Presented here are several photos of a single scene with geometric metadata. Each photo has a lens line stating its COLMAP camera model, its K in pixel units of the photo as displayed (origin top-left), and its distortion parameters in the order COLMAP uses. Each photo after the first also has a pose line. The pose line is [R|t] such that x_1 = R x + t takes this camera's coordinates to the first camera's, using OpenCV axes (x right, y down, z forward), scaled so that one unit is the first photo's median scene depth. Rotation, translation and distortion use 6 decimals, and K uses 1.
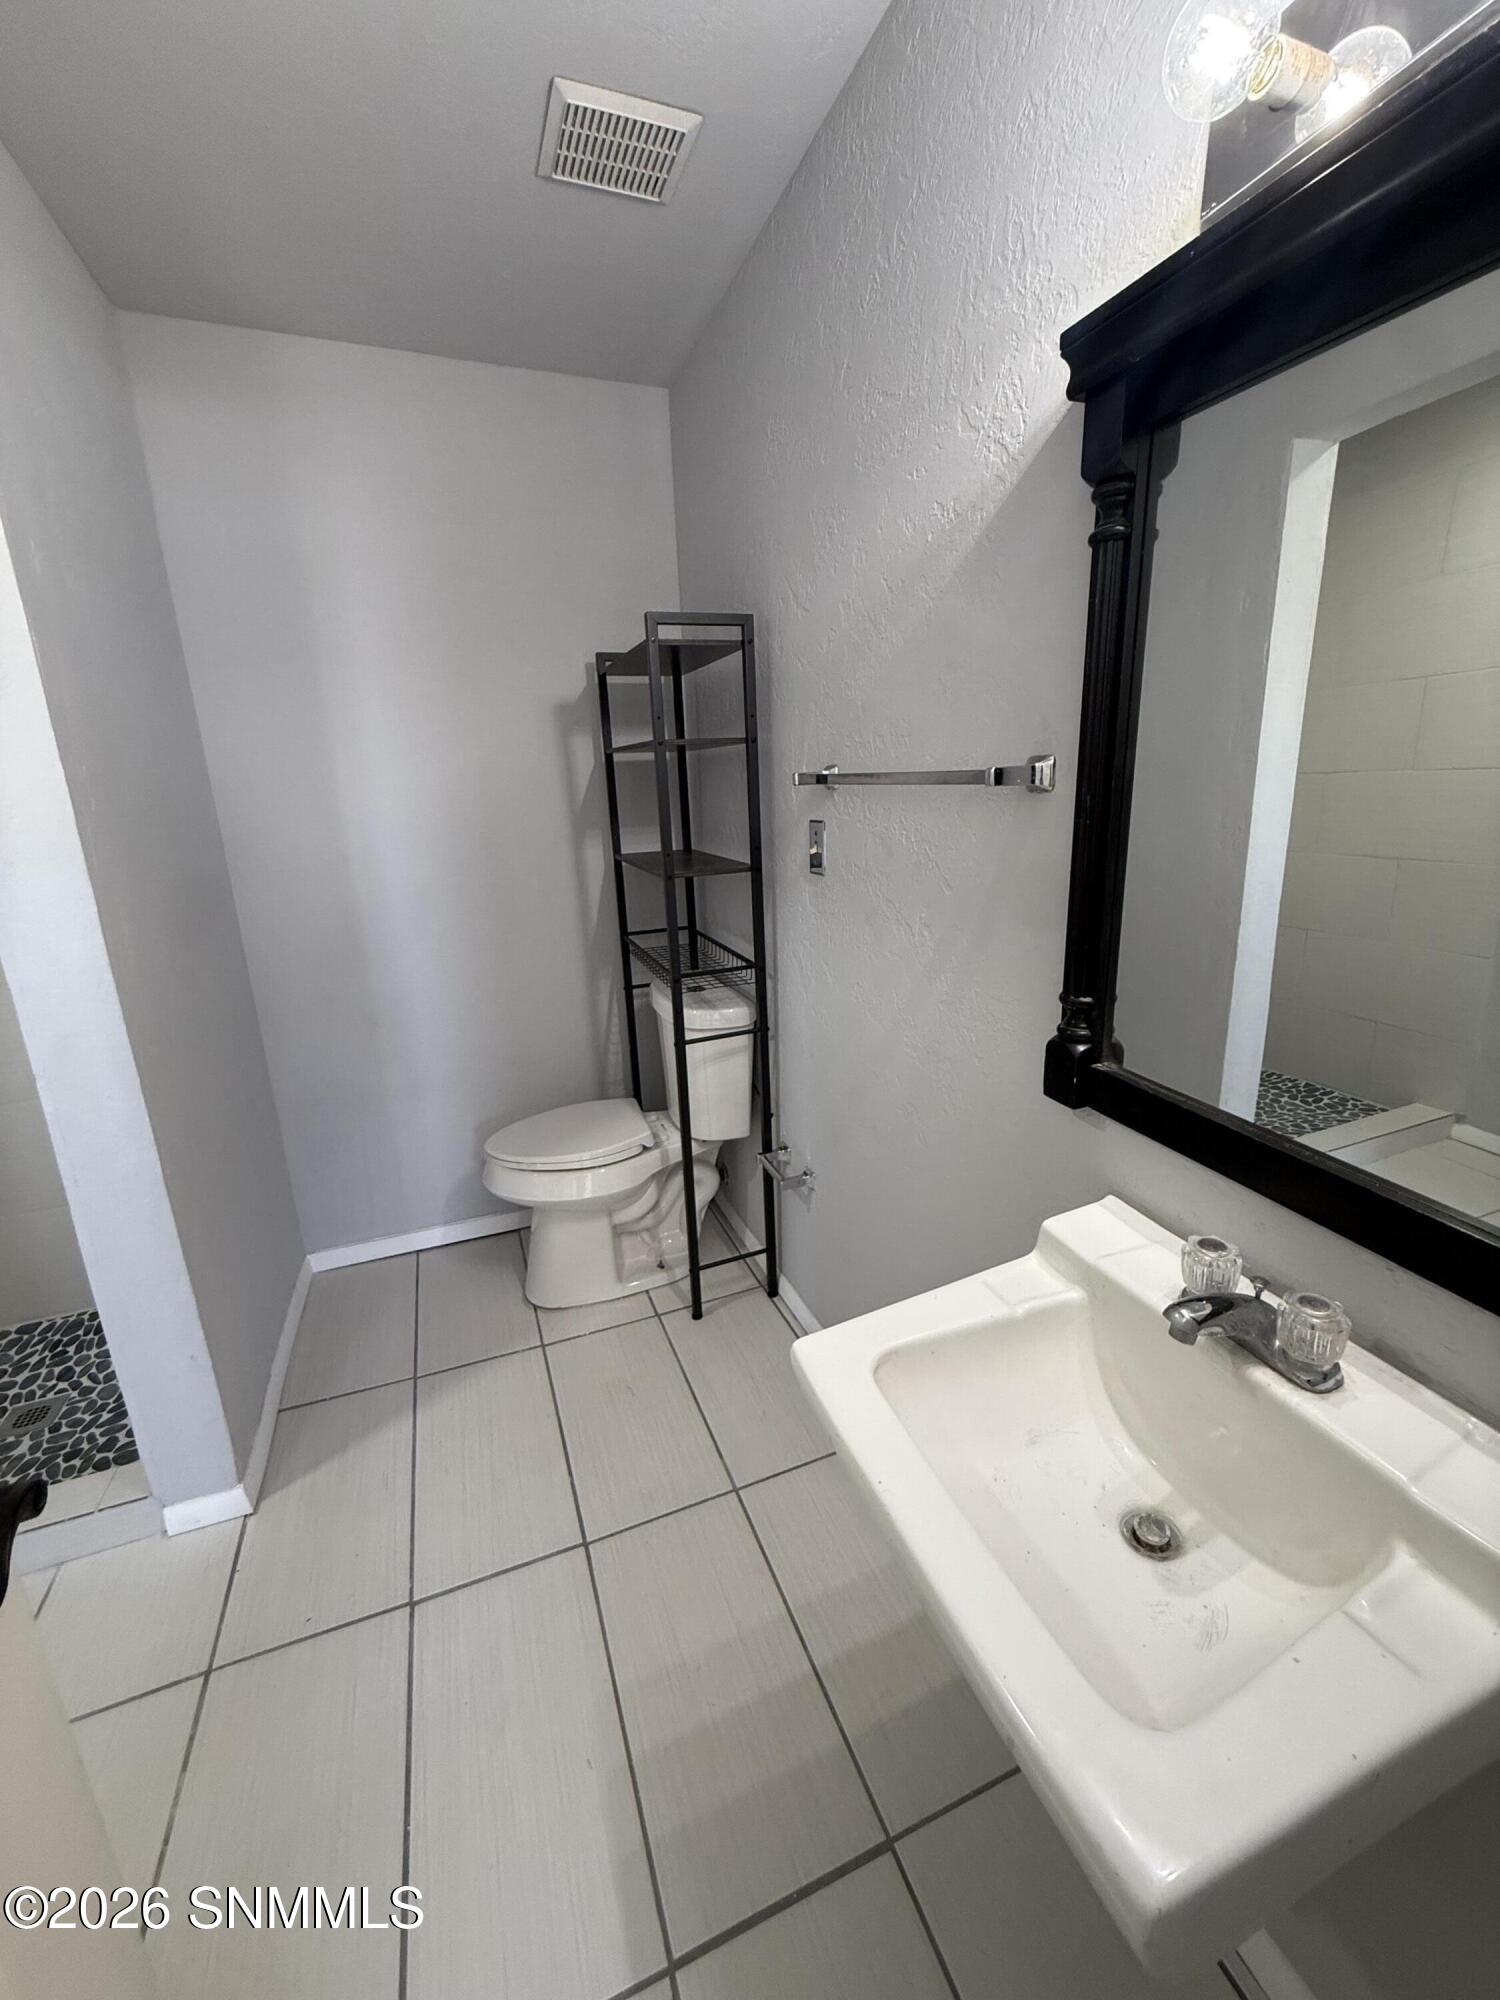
lens RADIAL K [[803.0, 0, 751.9], [0, 803.0, 992.8], [0, 0, 1]] dist [-0.002345, -0.000270]
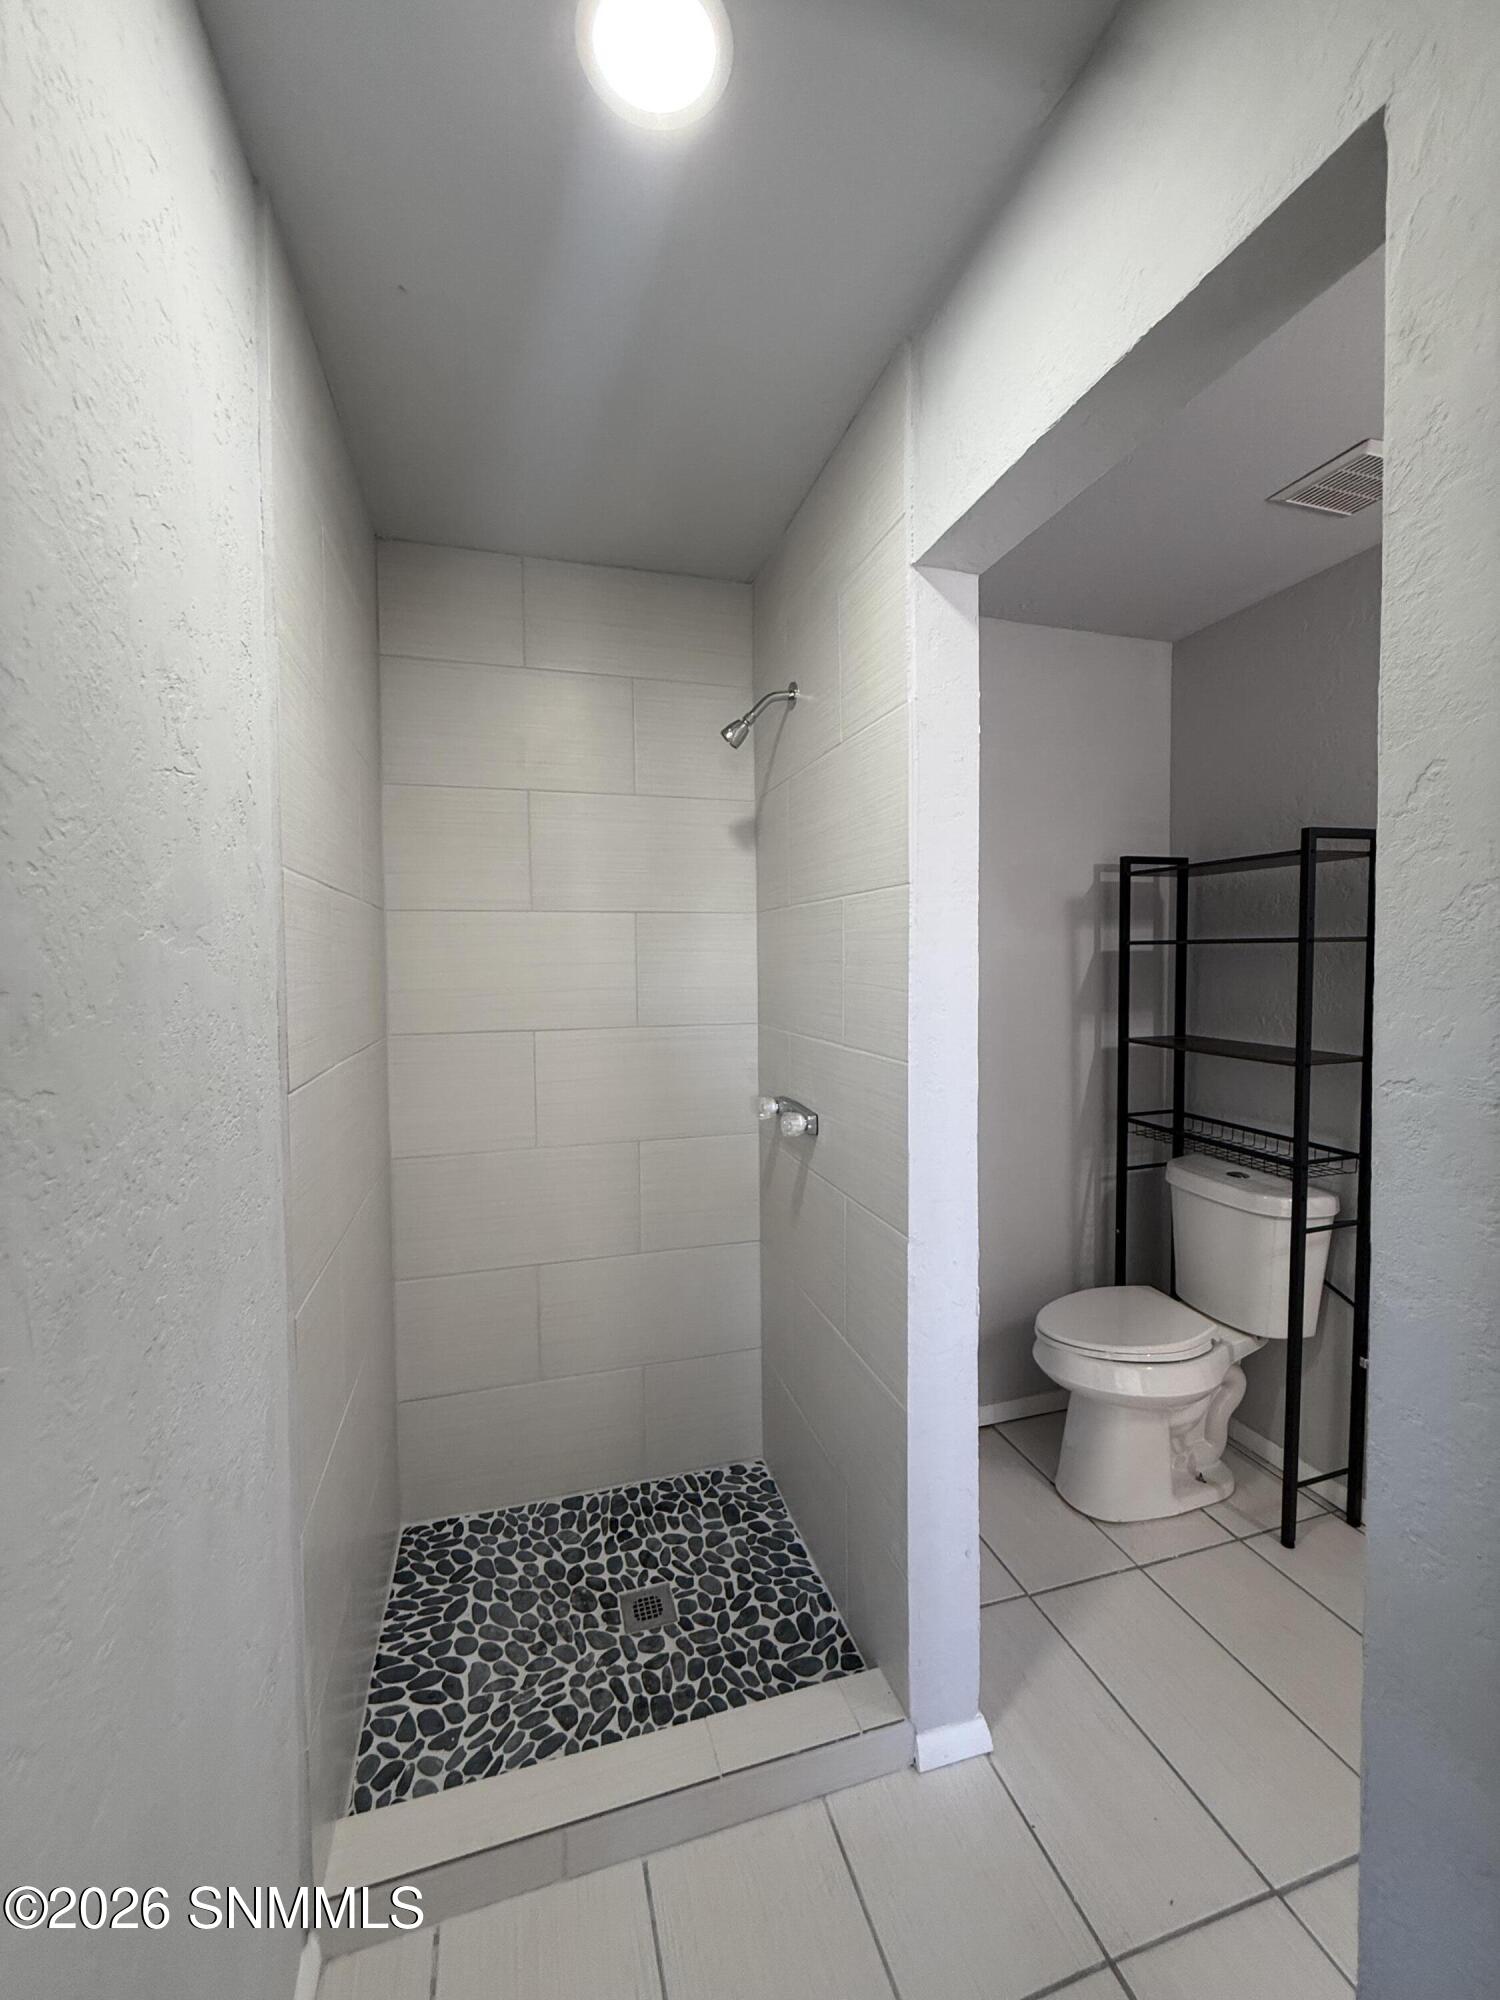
lens RADIAL K [[803.0, 0, 749.4], [0, 803.0, 991.4], [0, 0, 1]] dist [-0.002345, -0.000270]
pose [[0.996778, 0.030730, -0.074089, -0.611067], [-0.046235, 0.974929, -0.217660, 0.017867], [0.065543, 0.220384, 0.973209, -0.059336]]
